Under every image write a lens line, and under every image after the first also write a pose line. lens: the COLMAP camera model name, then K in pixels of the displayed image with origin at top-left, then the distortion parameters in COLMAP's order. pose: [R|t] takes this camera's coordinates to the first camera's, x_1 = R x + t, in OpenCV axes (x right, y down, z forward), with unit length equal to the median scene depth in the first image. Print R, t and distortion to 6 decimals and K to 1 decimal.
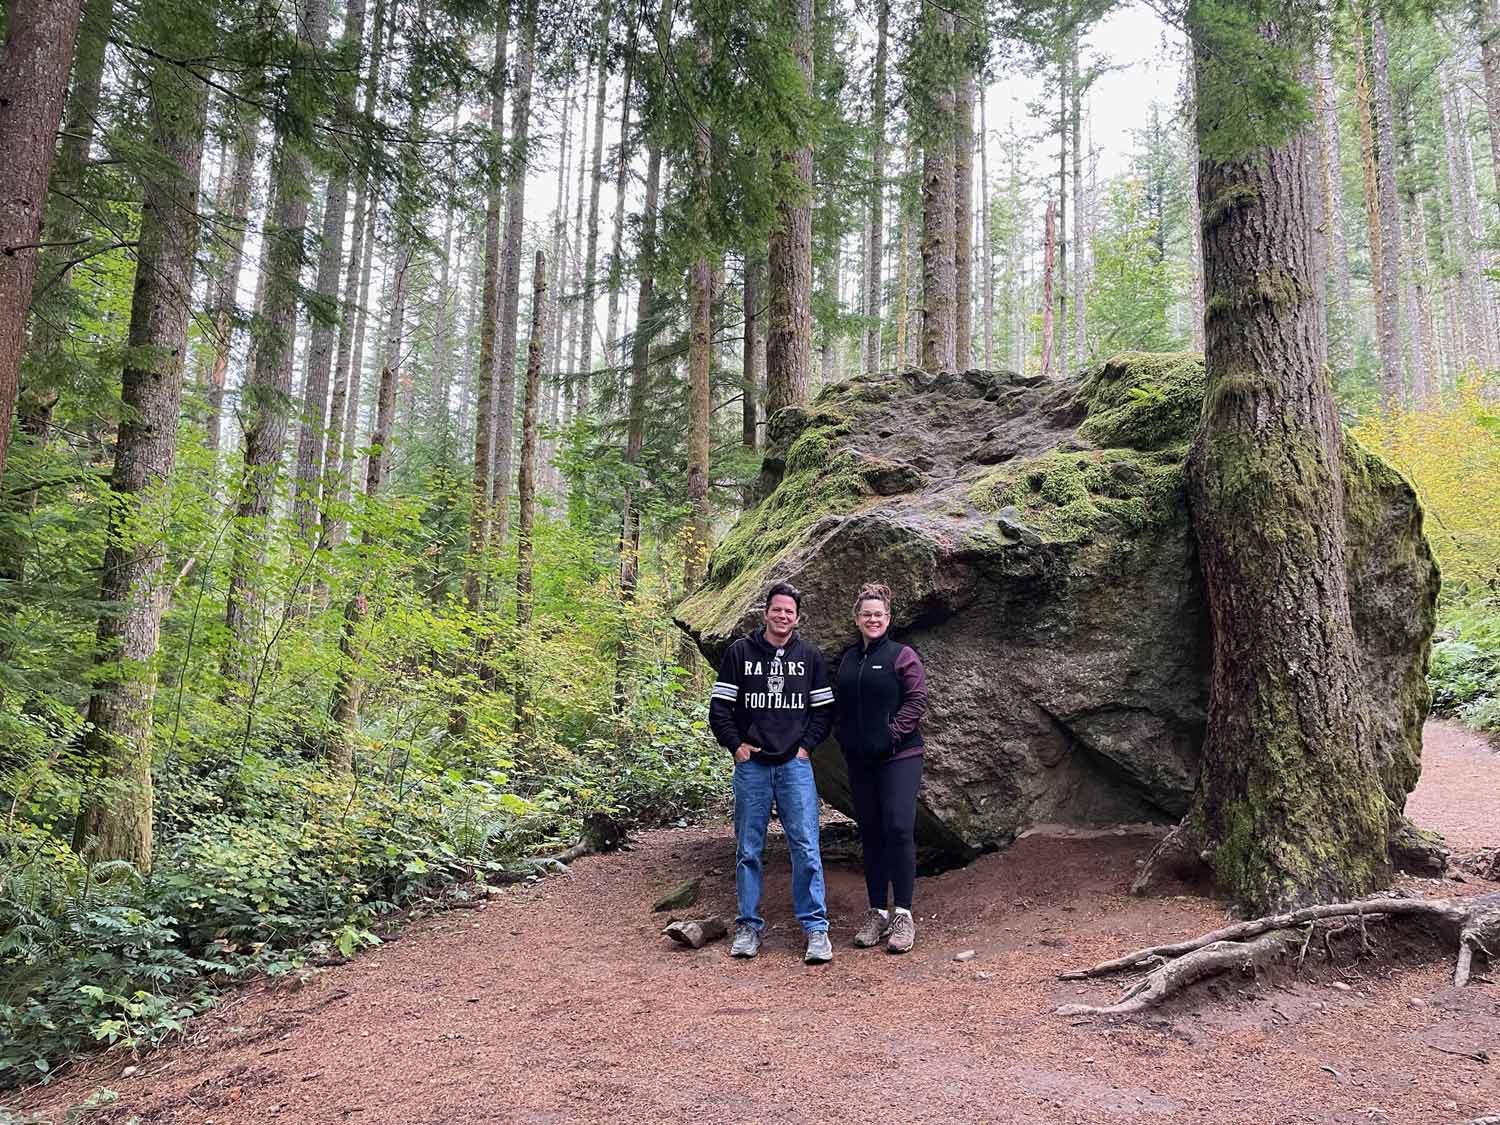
lens RADIAL K [[1054.3, 0, 743.7], [0, 1054.3, 468.8], [0, 0, 1]] dist [0.077364, -0.069985]
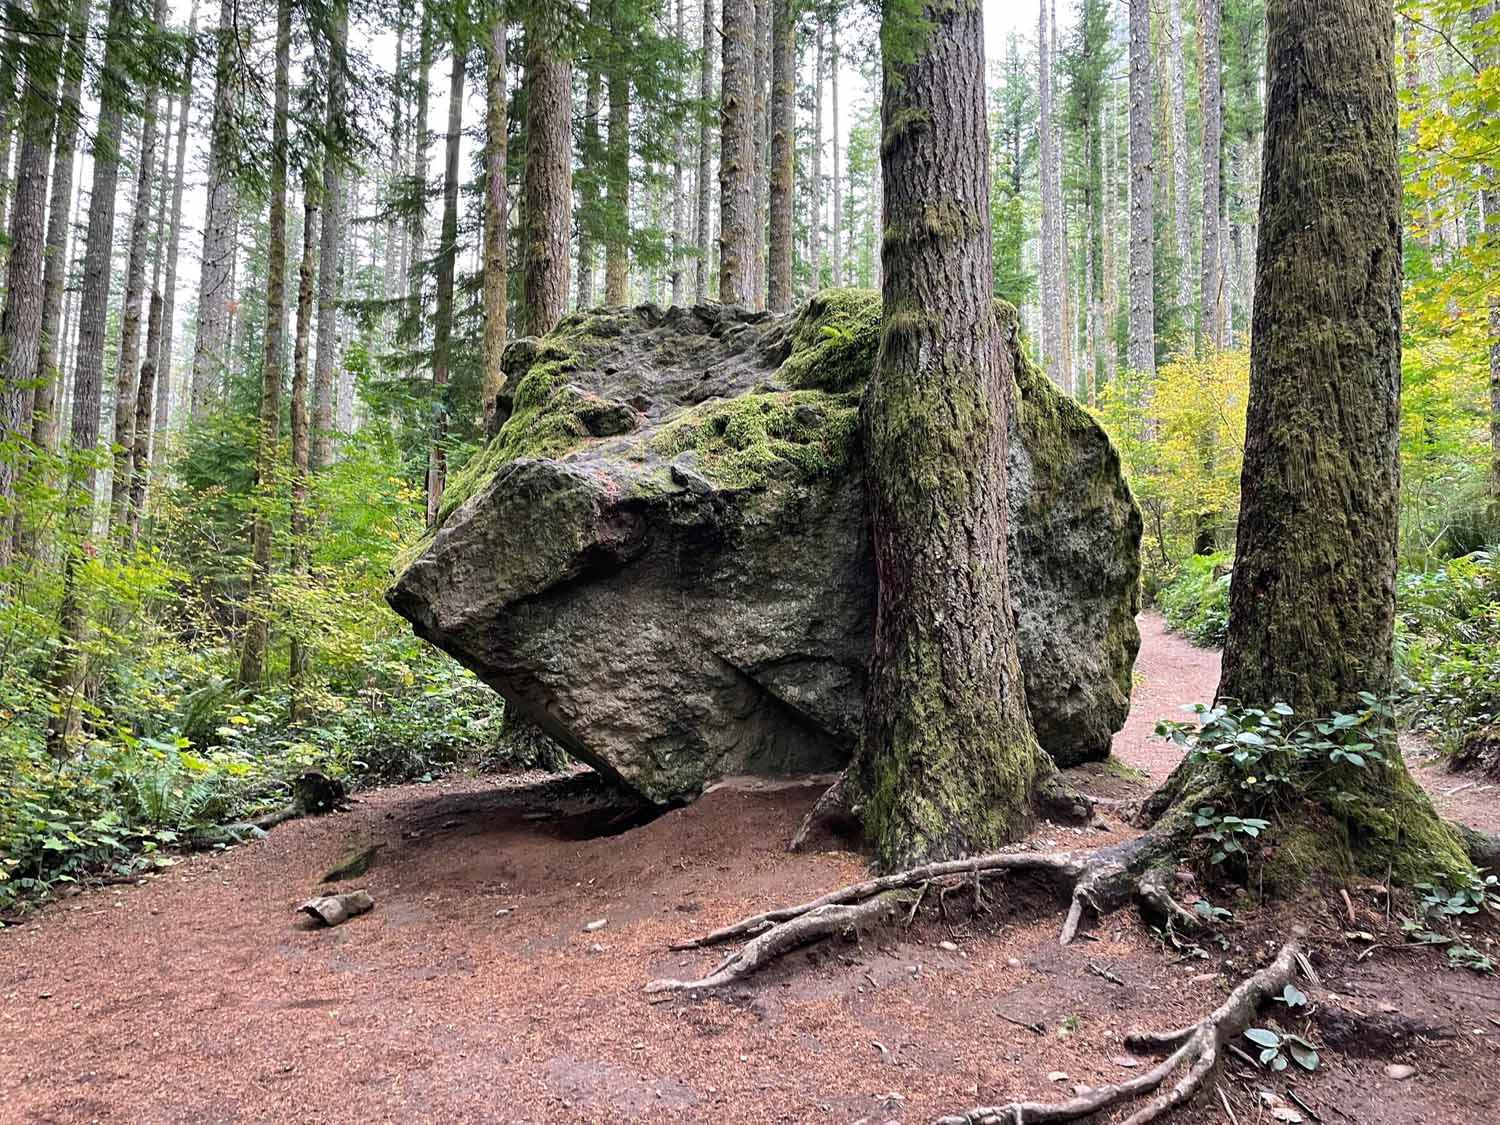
lens RADIAL K [[1054.3, 0, 743.7], [0, 1054.3, 468.8], [0, 0, 1]] dist [0.077364, -0.069985]
pose [[0.996156, -0.000727, 0.087595, 0.225313], [-0.004855, 0.997970, 0.063499, -0.008514], [-0.087463, -0.063680, 0.994130, 0.064600]]
